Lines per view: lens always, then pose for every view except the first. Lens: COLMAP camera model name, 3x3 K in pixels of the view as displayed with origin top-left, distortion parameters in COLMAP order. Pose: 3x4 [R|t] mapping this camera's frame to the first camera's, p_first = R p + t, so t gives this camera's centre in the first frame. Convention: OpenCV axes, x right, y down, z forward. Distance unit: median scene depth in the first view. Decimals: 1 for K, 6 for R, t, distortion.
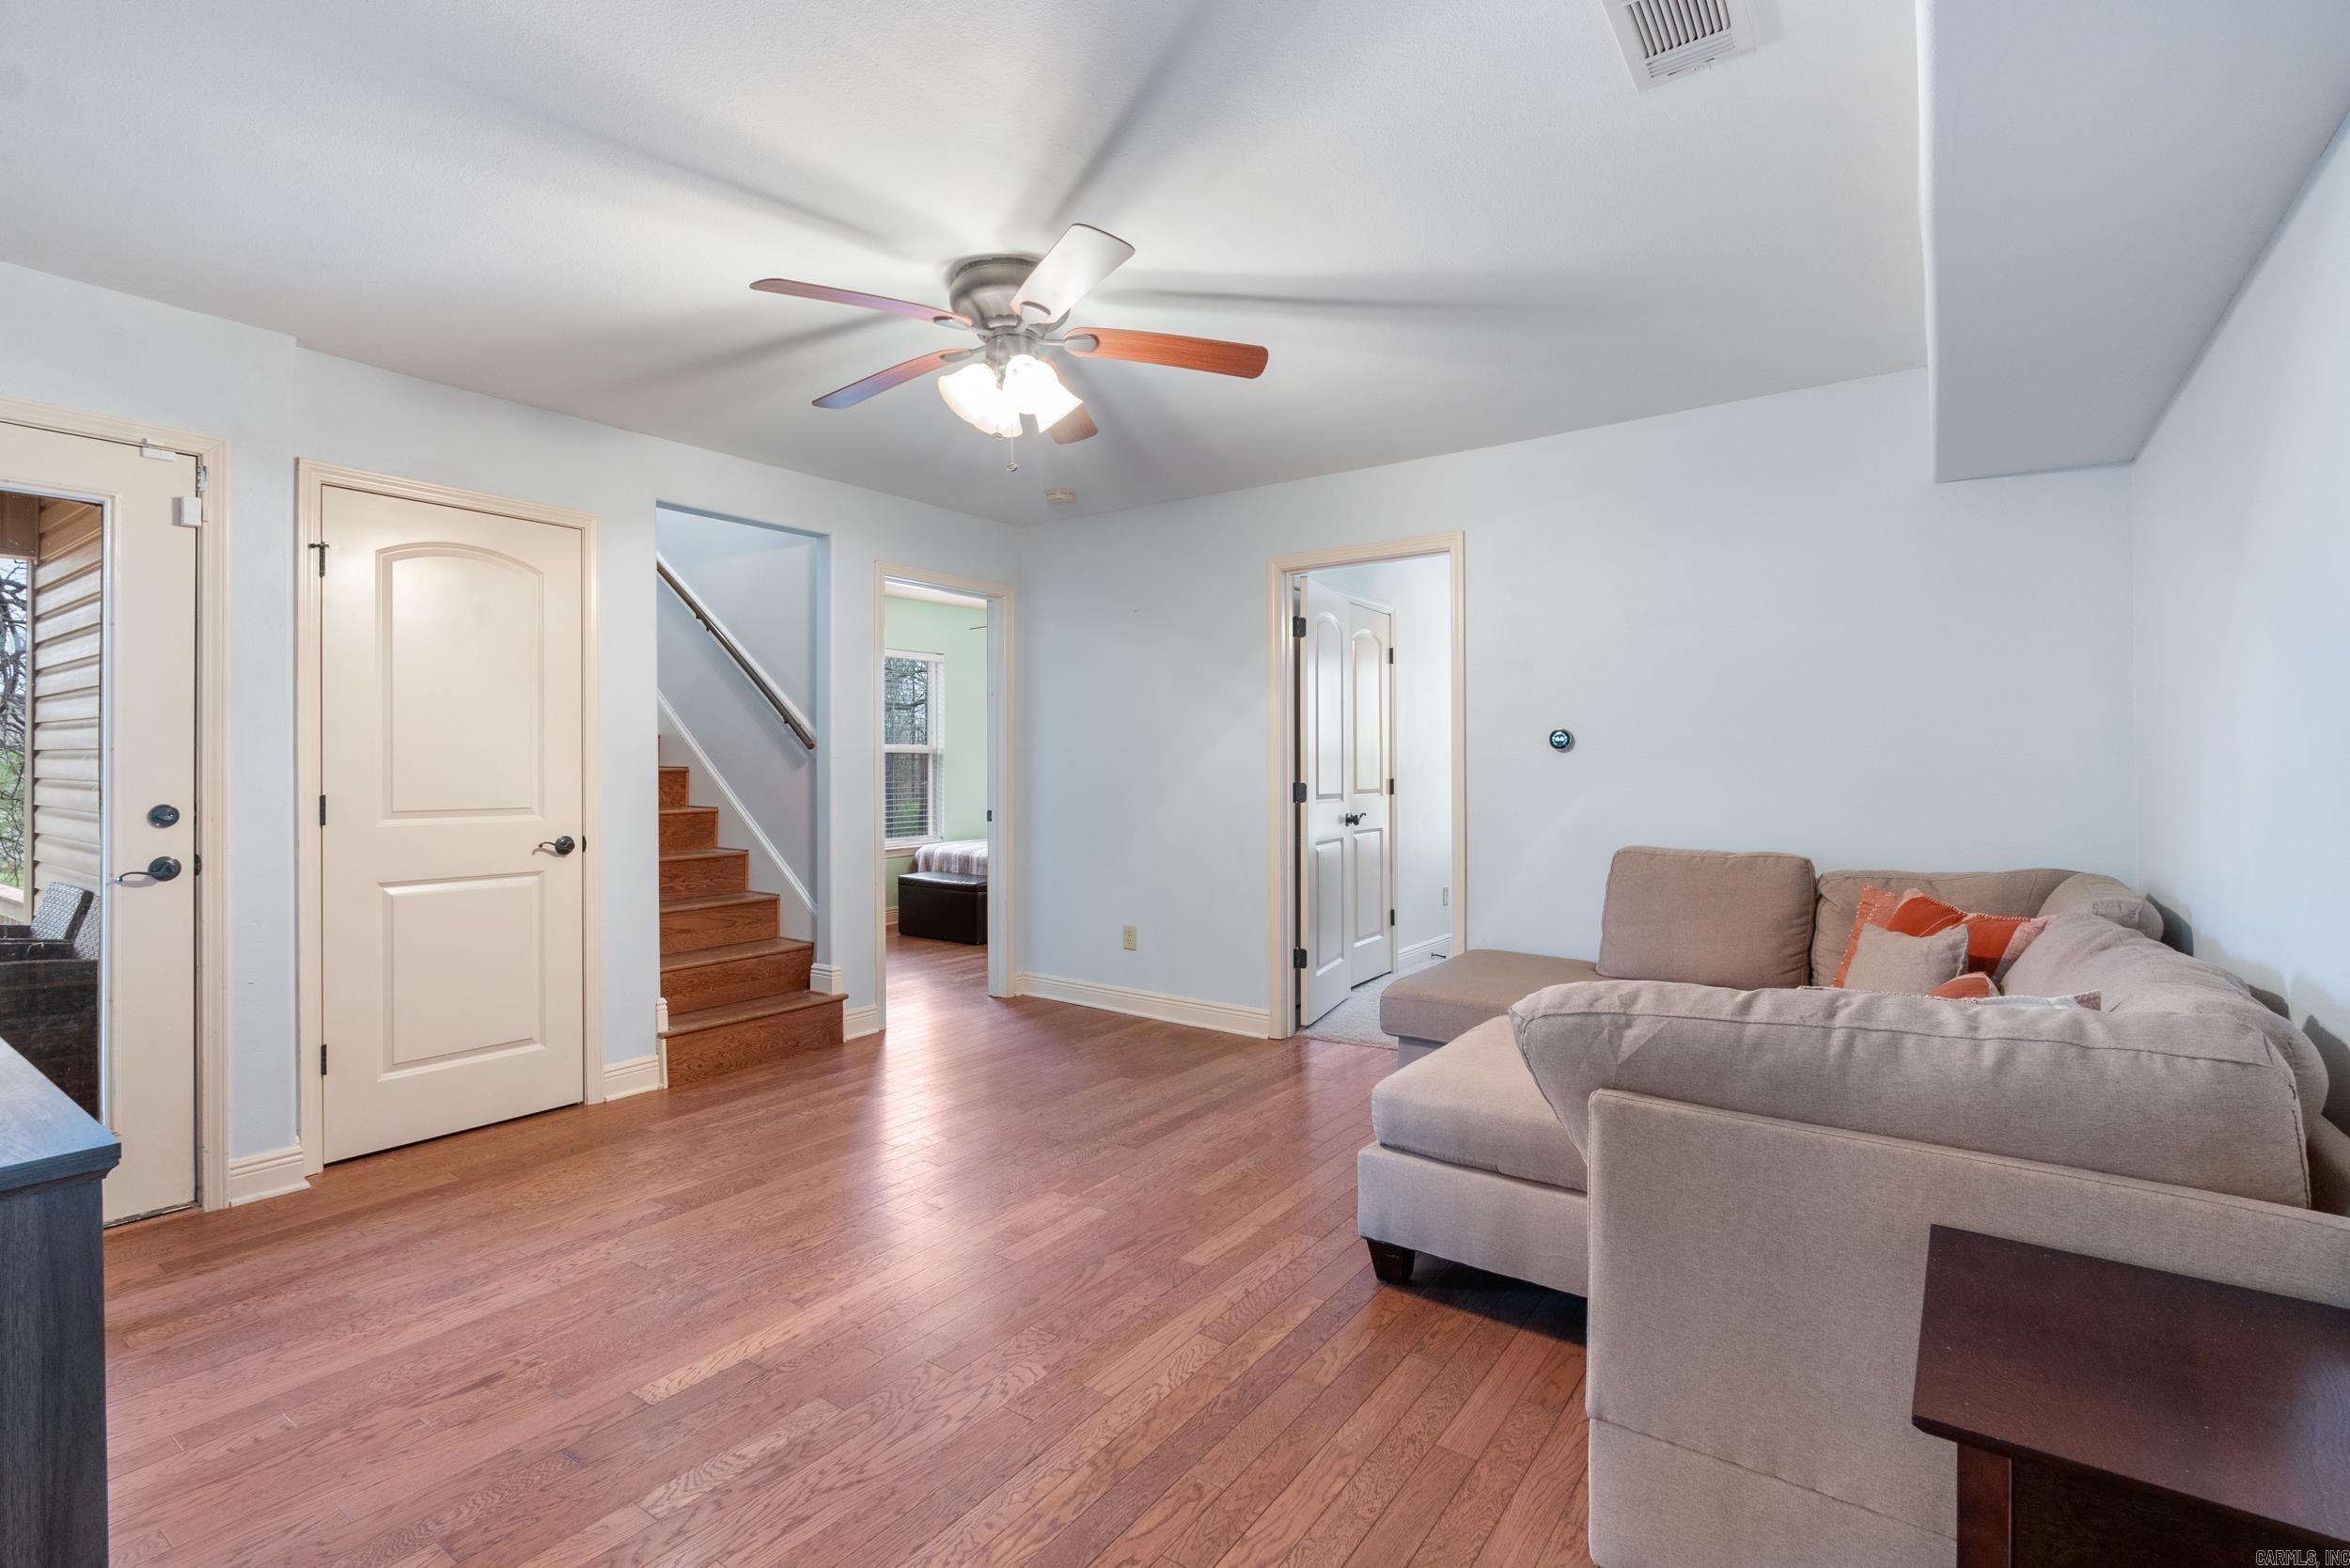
lens RADIAL K [[1089.4, 0, 1176.9], [0, 1089.4, 774.6], [0, 0, 1]] dist [-0.000887, 0.000675]
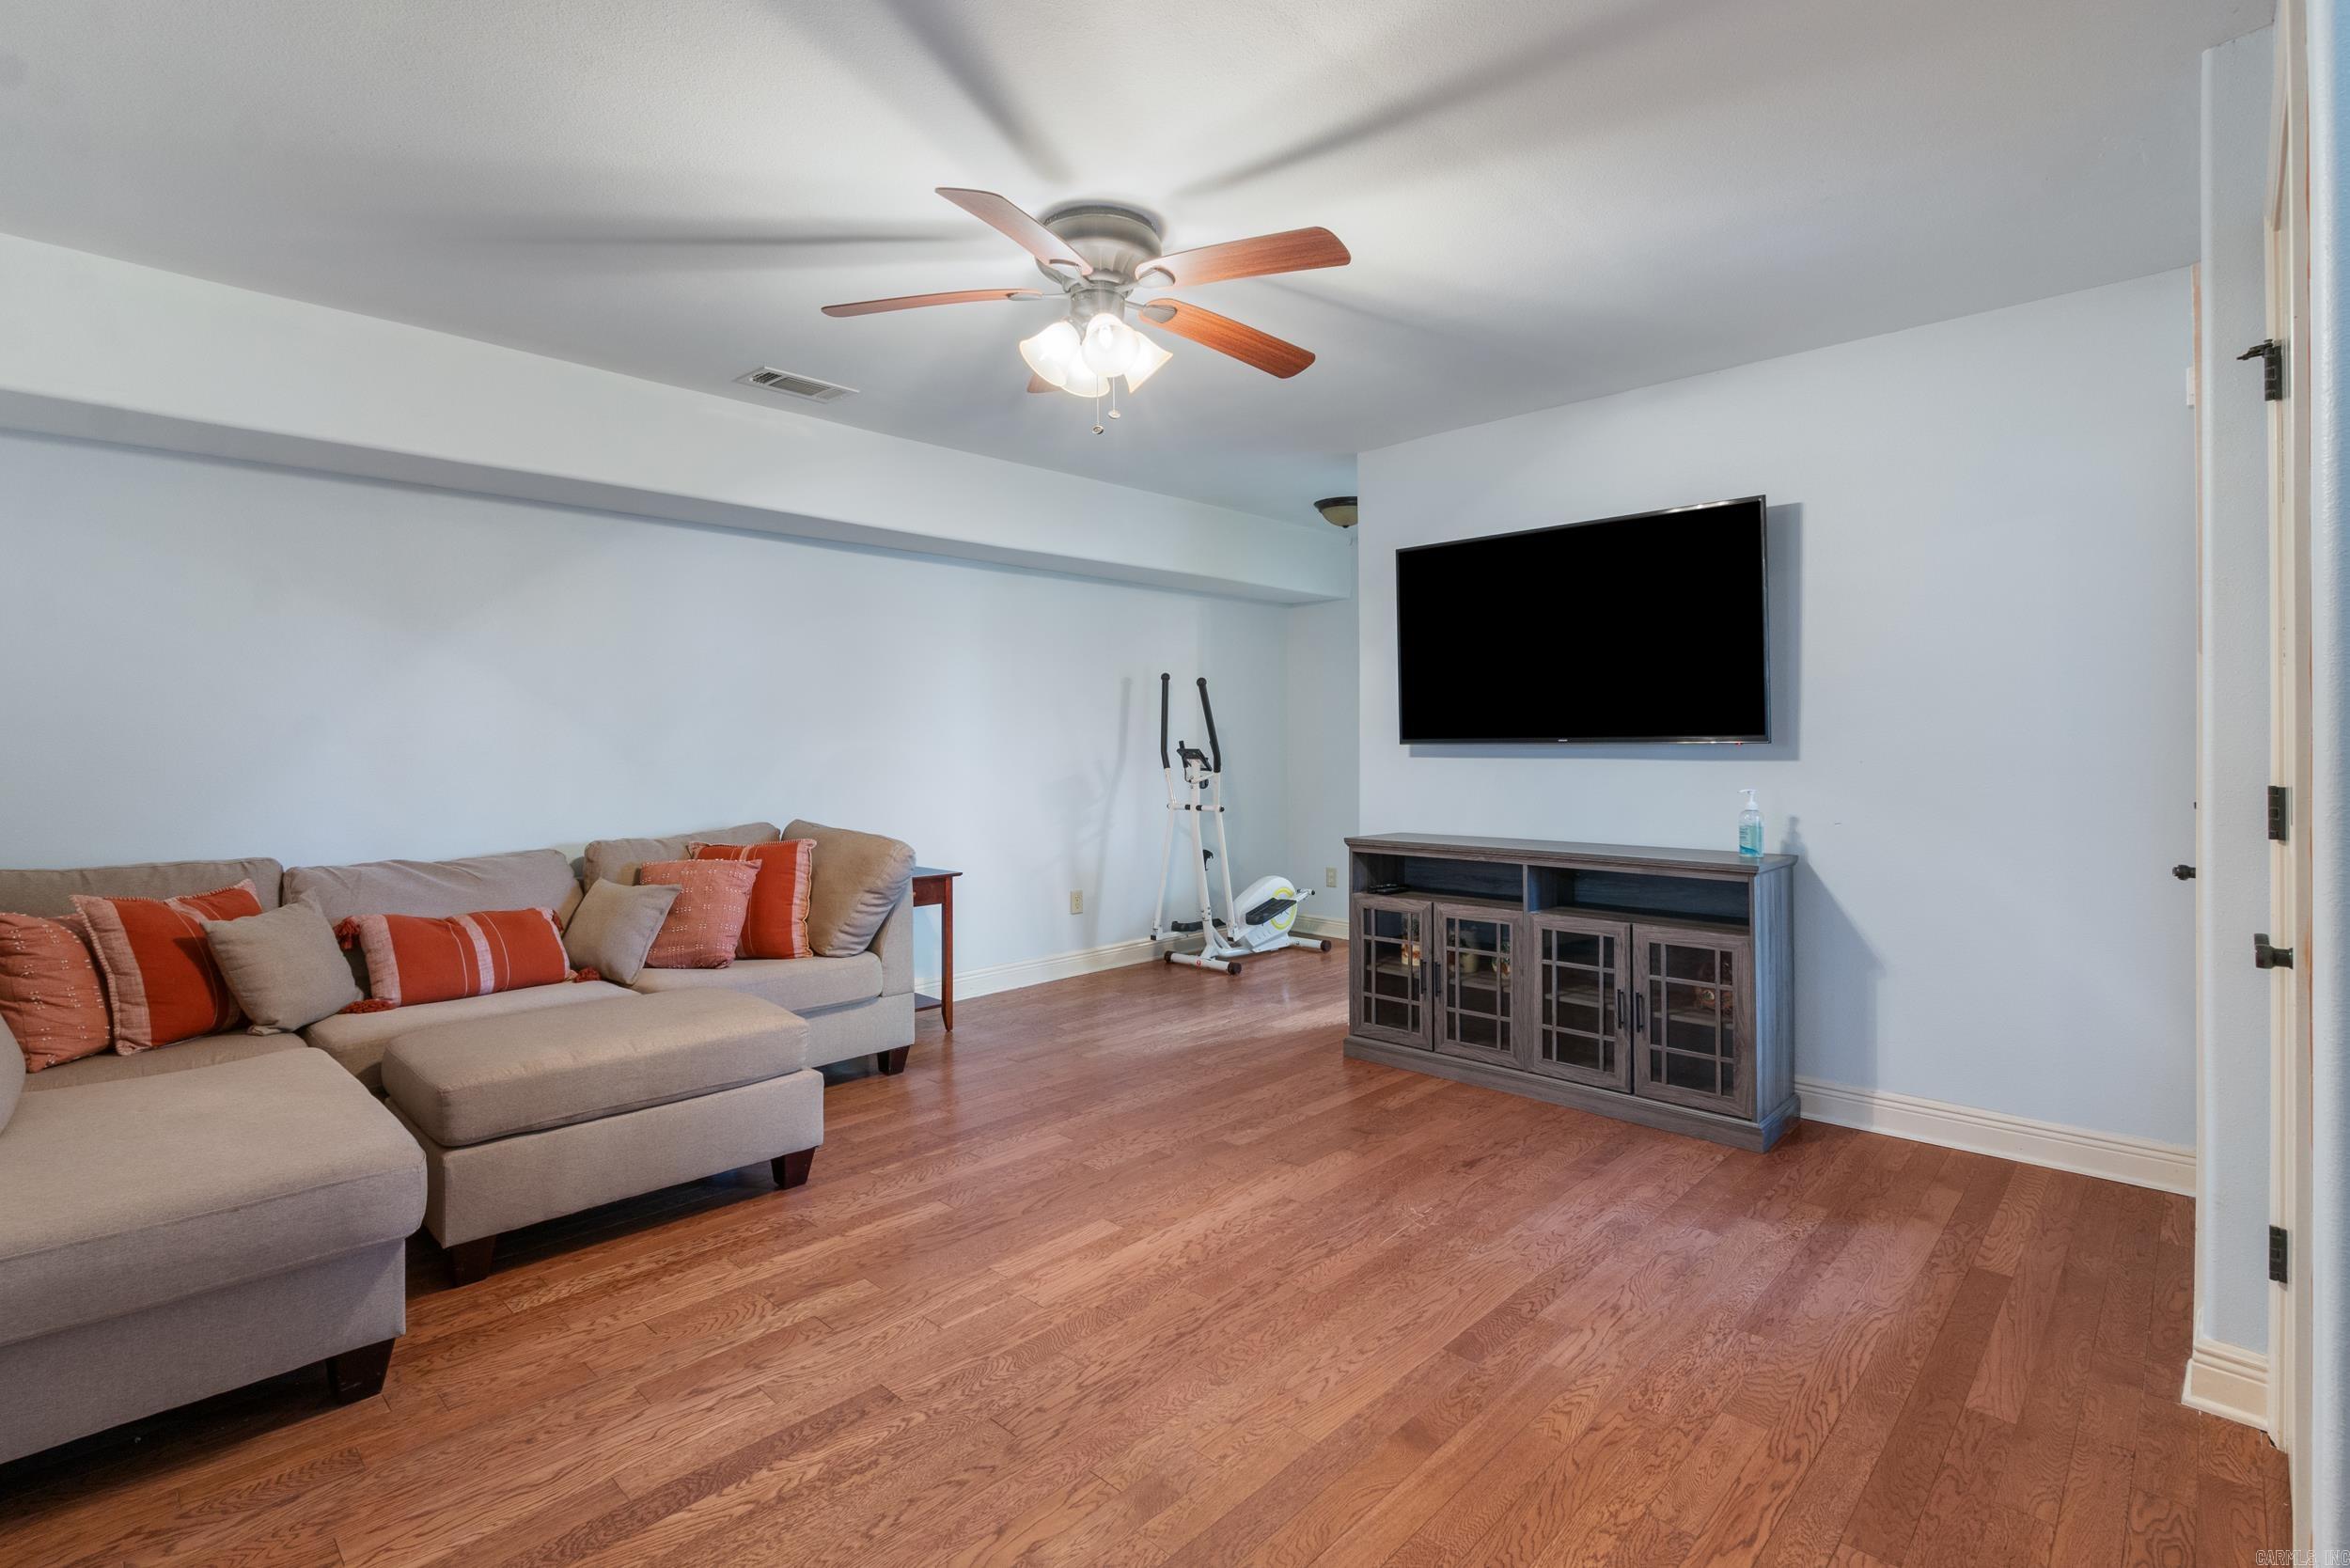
lens RADIAL K [[1089.4, 0, 1176.9], [0, 1089.4, 774.6], [0, 0, 1]] dist [-0.000887, 0.000675]
pose [[-0.989188, 0.005490, 0.146547, -0.342970], [0.009717, 0.999557, 0.028138, -0.008395], [-0.146327, 0.029258, -0.988803, 1.850181]]
